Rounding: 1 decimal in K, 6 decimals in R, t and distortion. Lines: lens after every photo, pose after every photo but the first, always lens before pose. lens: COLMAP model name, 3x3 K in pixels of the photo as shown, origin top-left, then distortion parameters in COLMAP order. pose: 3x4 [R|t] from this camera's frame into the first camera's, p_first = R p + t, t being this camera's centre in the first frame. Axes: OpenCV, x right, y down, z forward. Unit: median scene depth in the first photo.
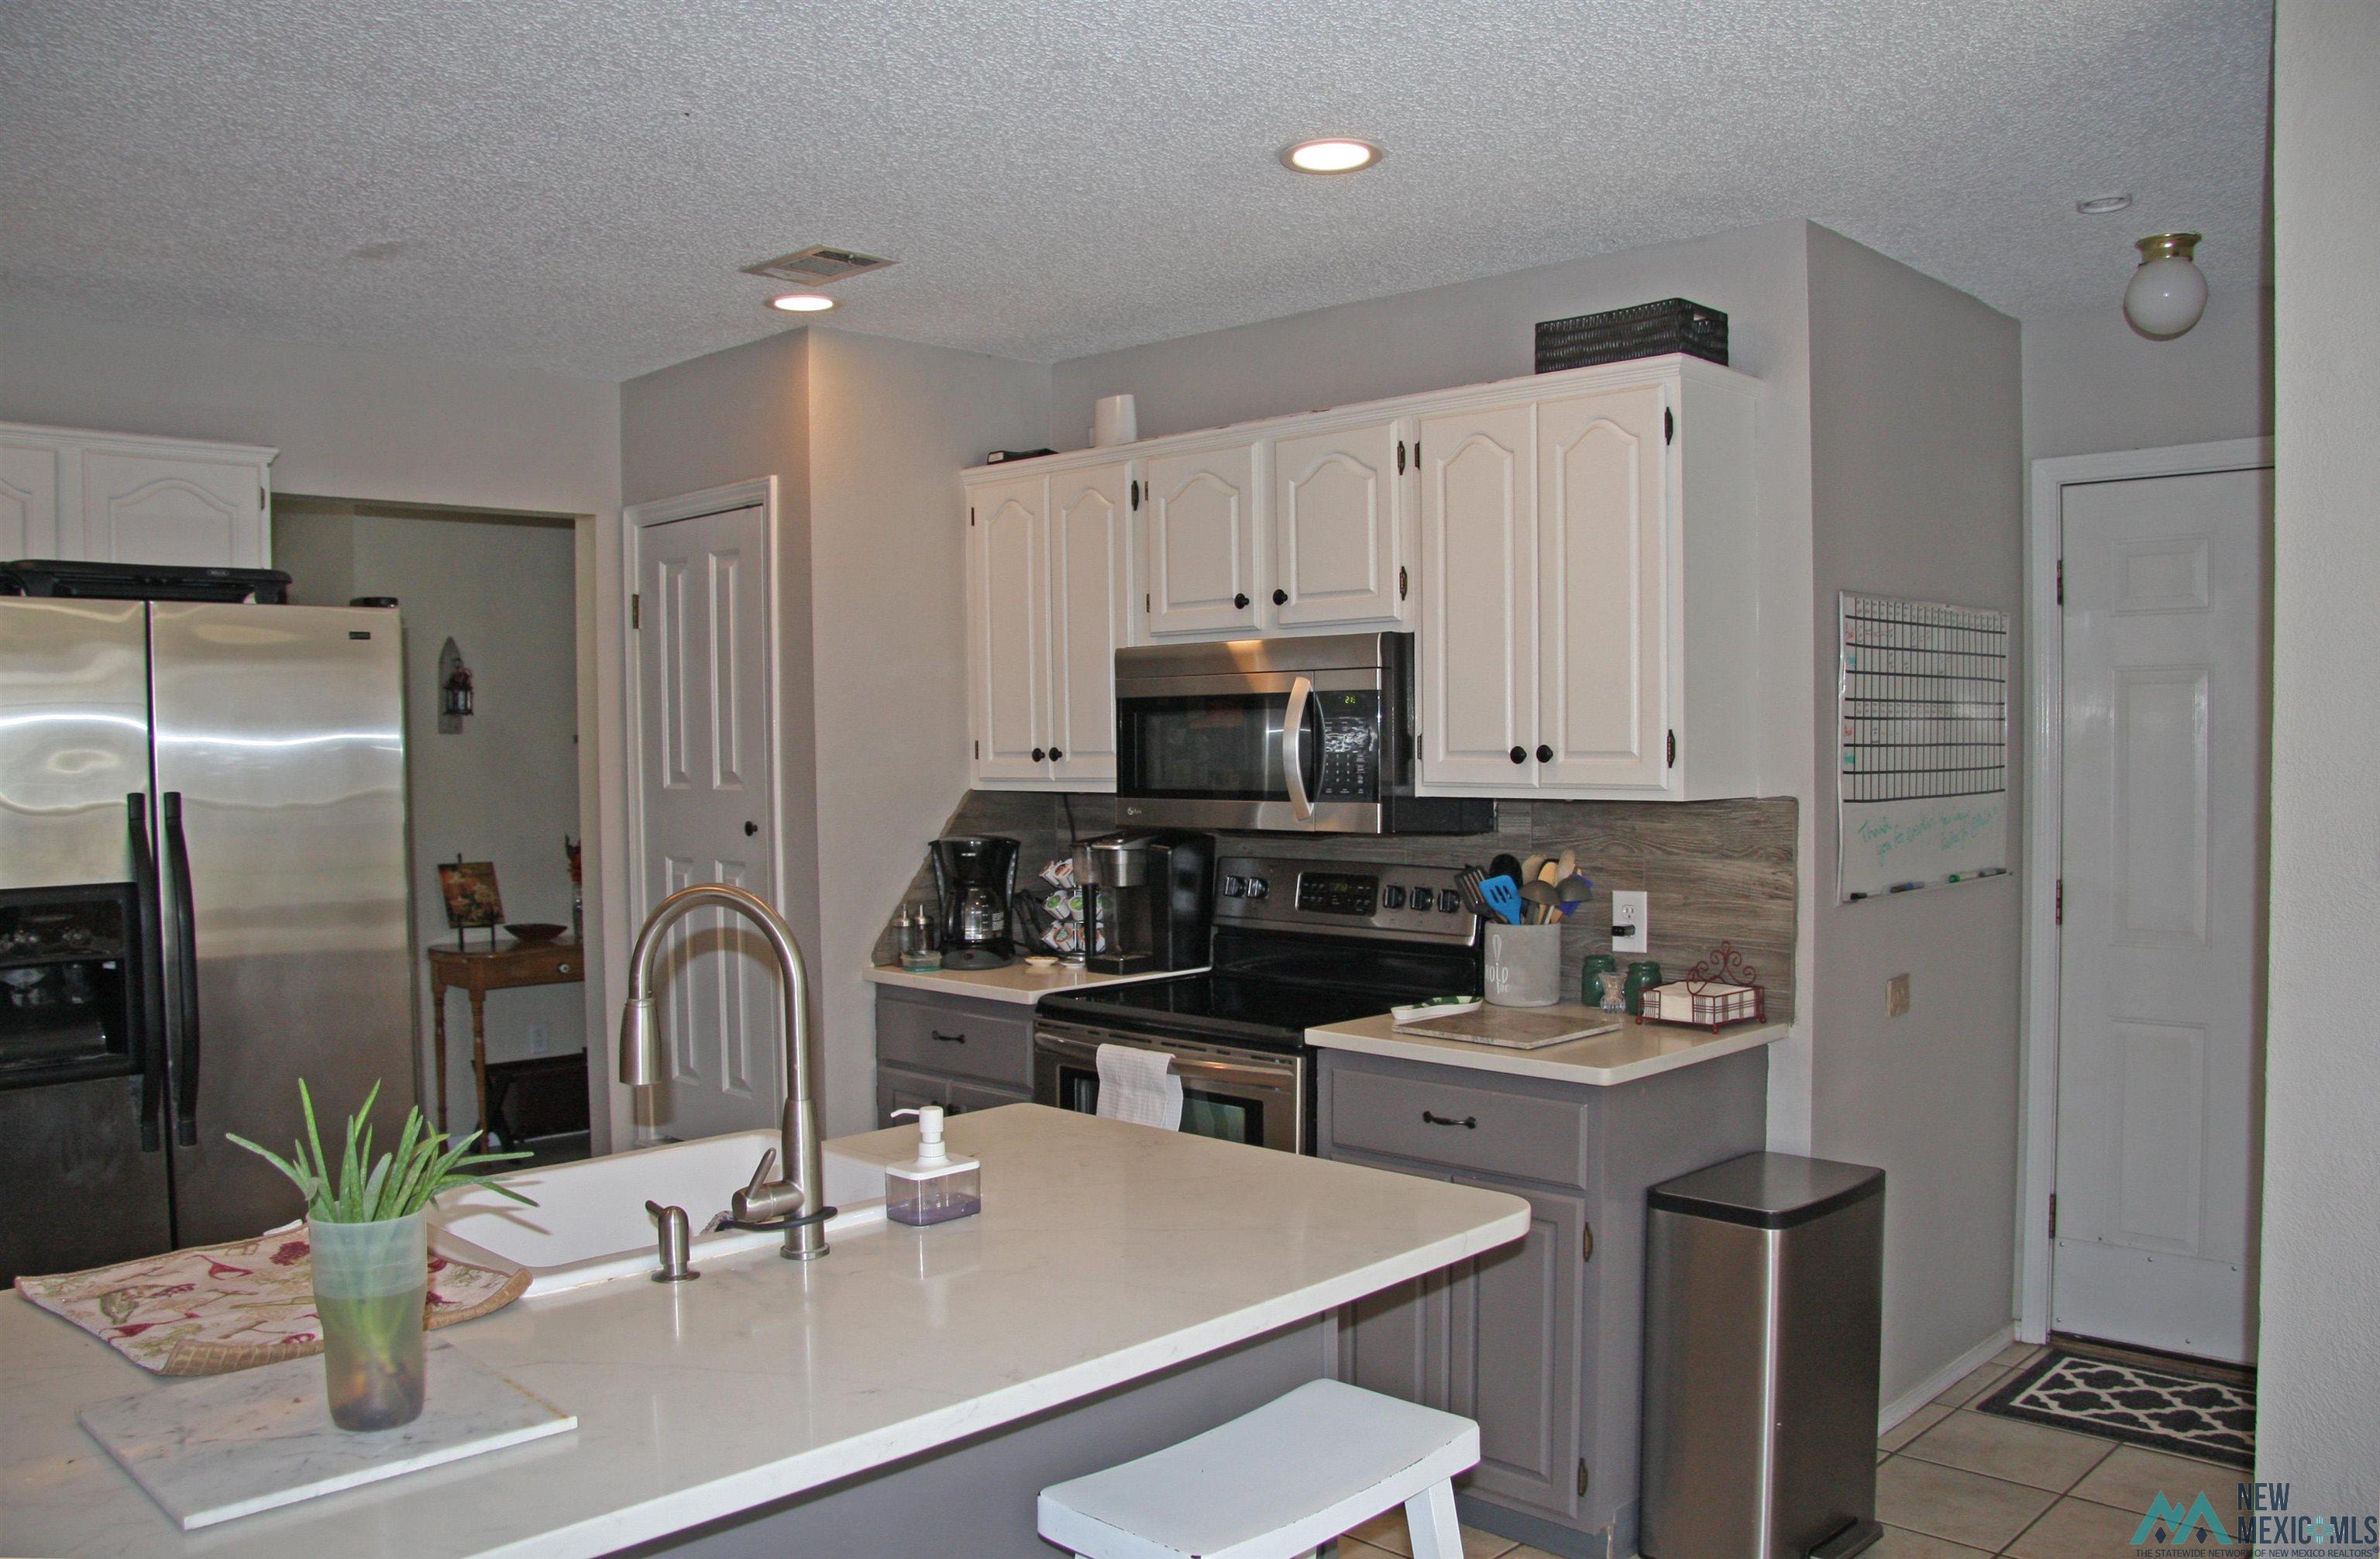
lens RADIAL K [[1927.8, 0, 1207.8], [0, 1927.8, 798.2], [0, 0, 1]] dist [-0.183815, 0.132821]
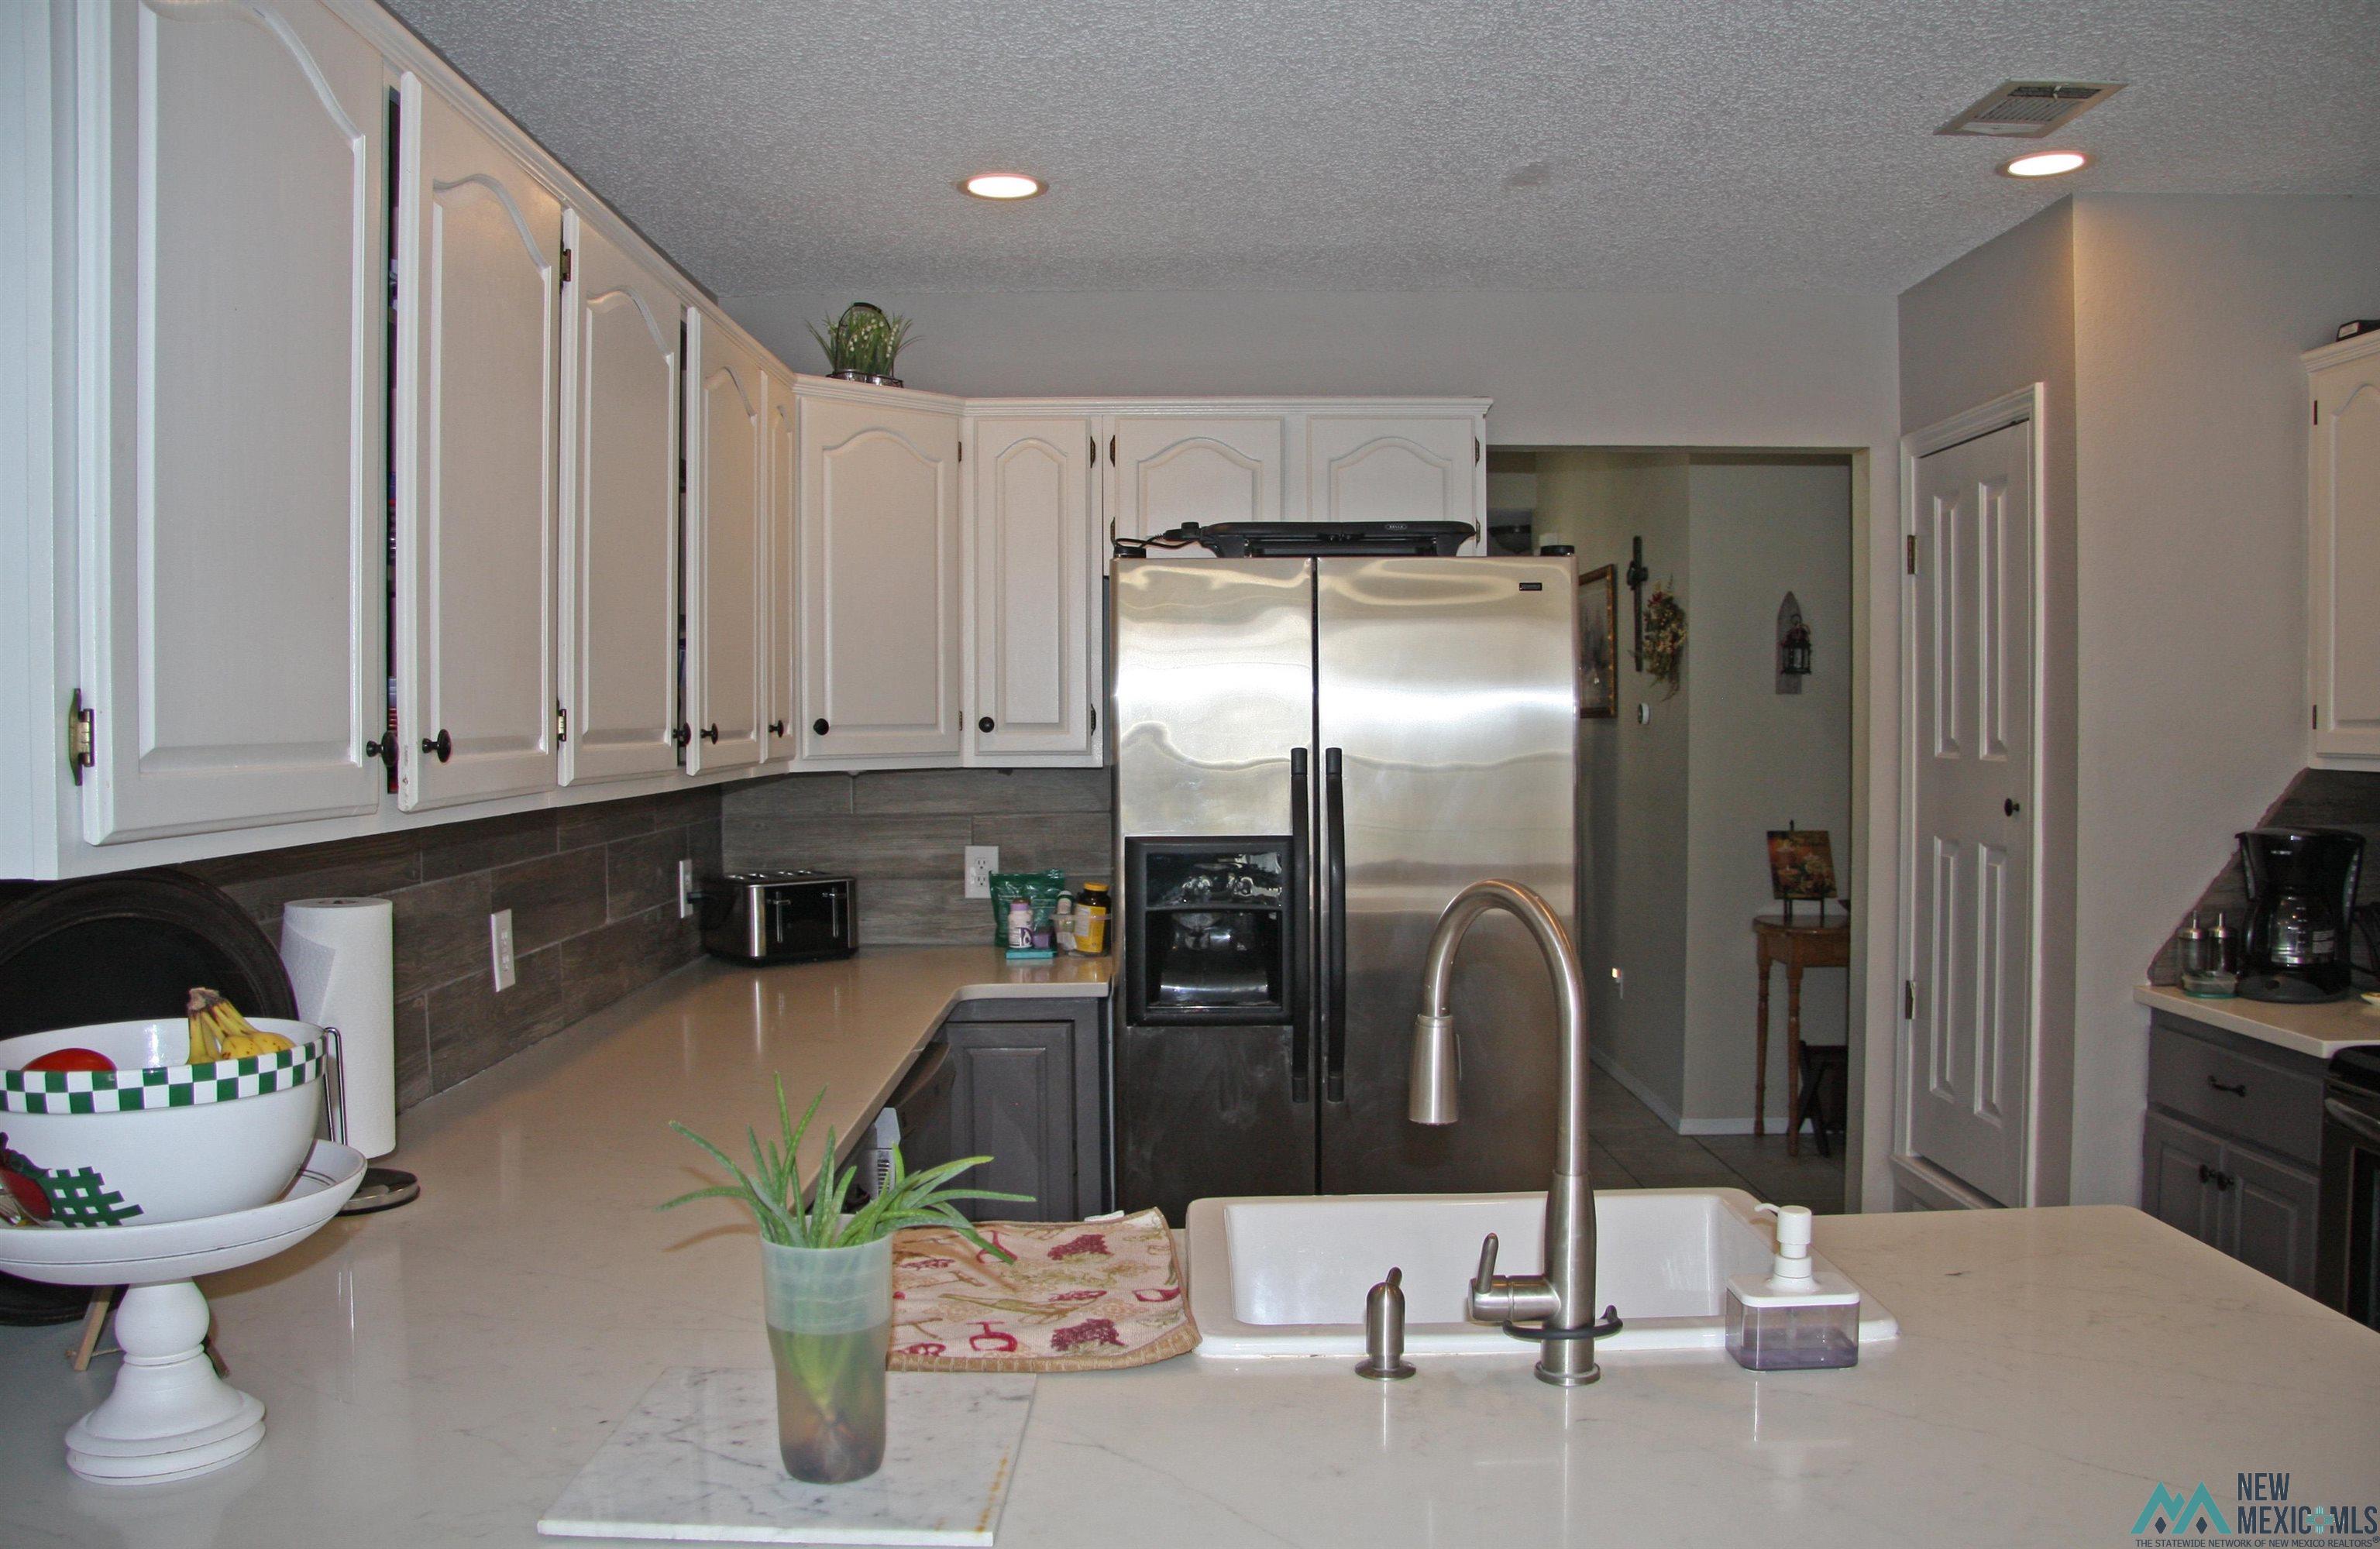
lens RADIAL K [[1905.6, 0, 1152.8], [0, 1905.6, 789.2], [0, 0, 1]] dist [-0.157894, 0.115962]
pose [[0.684455, 0.034796, -0.728224, 0.102399], [-0.023714, 0.999394, 0.025464, -0.004136], [0.728670, -0.000160, 0.684865, 0.180403]]
